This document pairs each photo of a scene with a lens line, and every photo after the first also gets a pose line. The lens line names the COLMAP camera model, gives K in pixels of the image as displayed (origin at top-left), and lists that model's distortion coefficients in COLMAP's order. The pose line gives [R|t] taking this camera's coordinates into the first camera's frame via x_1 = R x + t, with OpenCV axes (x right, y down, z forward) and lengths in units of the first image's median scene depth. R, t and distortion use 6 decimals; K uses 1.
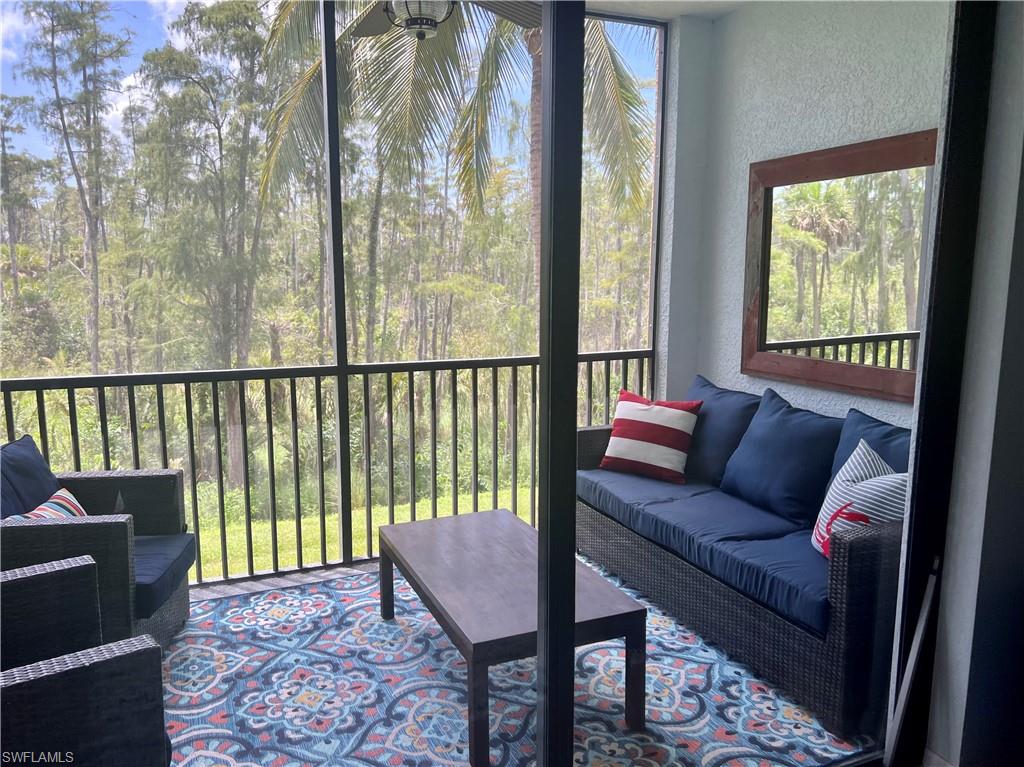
lens RADIAL K [[784.2, 0, 512.0], [0, 784.2, 383.5], [0, 0, 1]] dist [0.056743, -0.006162]
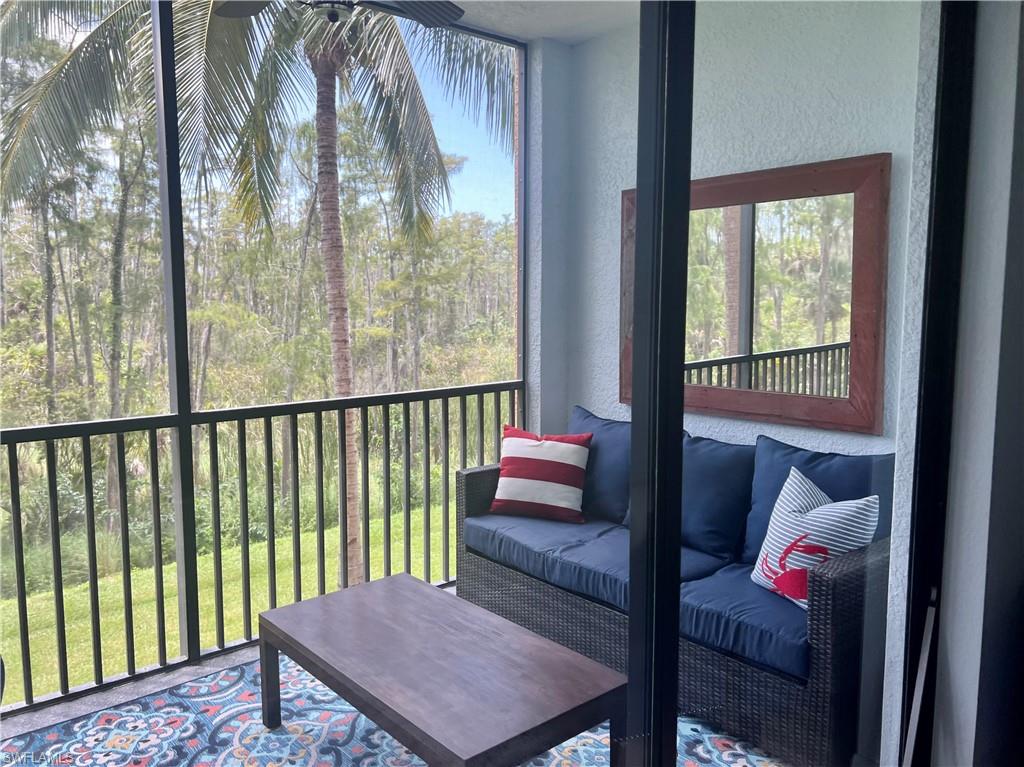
lens RADIAL K [[789.0, 0, 509.2], [0, 789.0, 373.7], [0, 0, 1]] dist [0.079507, -0.072703]
pose [[0.955288, -0.030552, 0.294094, -0.145465], [0.045018, 0.998080, -0.042542, -0.015153], [-0.292229, 0.053879, 0.954829, 0.119249]]
